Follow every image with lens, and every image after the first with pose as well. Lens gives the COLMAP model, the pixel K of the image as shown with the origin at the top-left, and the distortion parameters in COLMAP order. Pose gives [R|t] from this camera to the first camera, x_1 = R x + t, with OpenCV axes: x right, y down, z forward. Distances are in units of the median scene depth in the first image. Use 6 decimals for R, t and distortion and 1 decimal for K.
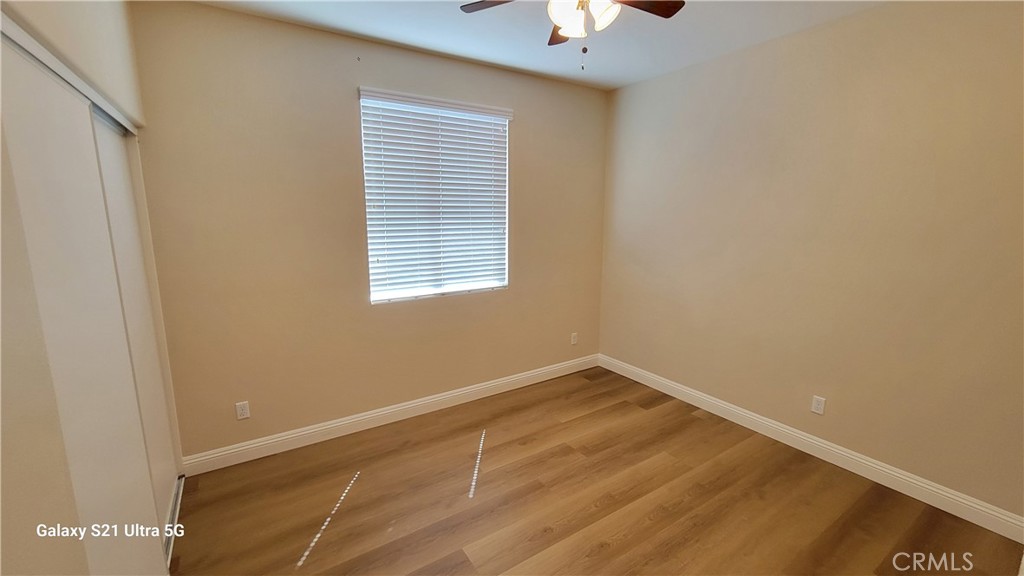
lens RADIAL K [[418.8, 0, 511.2], [0, 418.8, 284.9], [0, 0, 1]] dist [-0.001574, -0.000086]
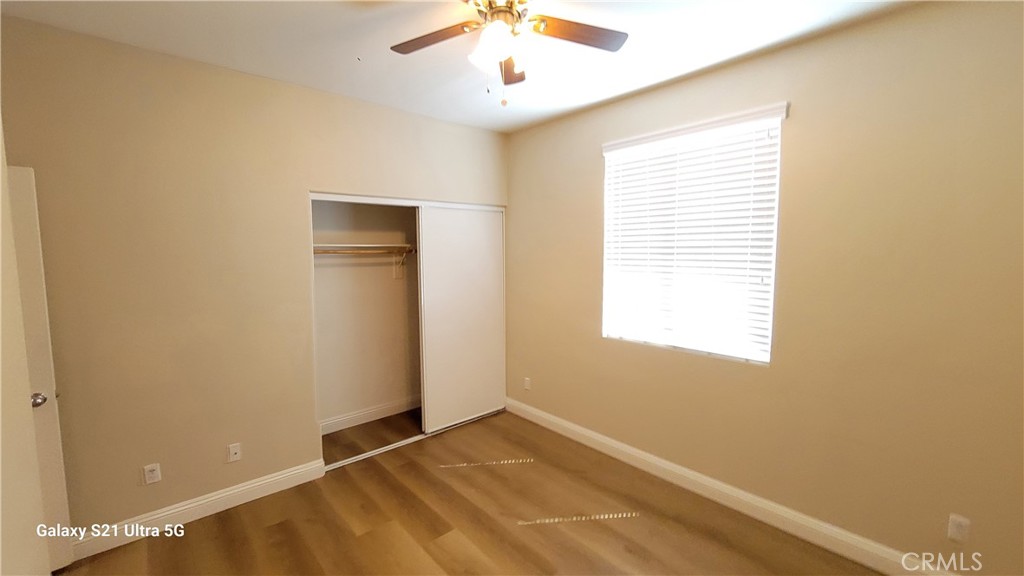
lens RADIAL K [[418.8, 0, 511.2], [0, 418.8, 284.9], [0, 0, 1]] dist [-0.001574, -0.000086]
pose [[0.147922, 0.080040, -0.985755, 0.825407], [-0.159145, 0.985657, 0.056151, -0.130859], [0.976111, 0.148572, 0.158538, 0.677994]]
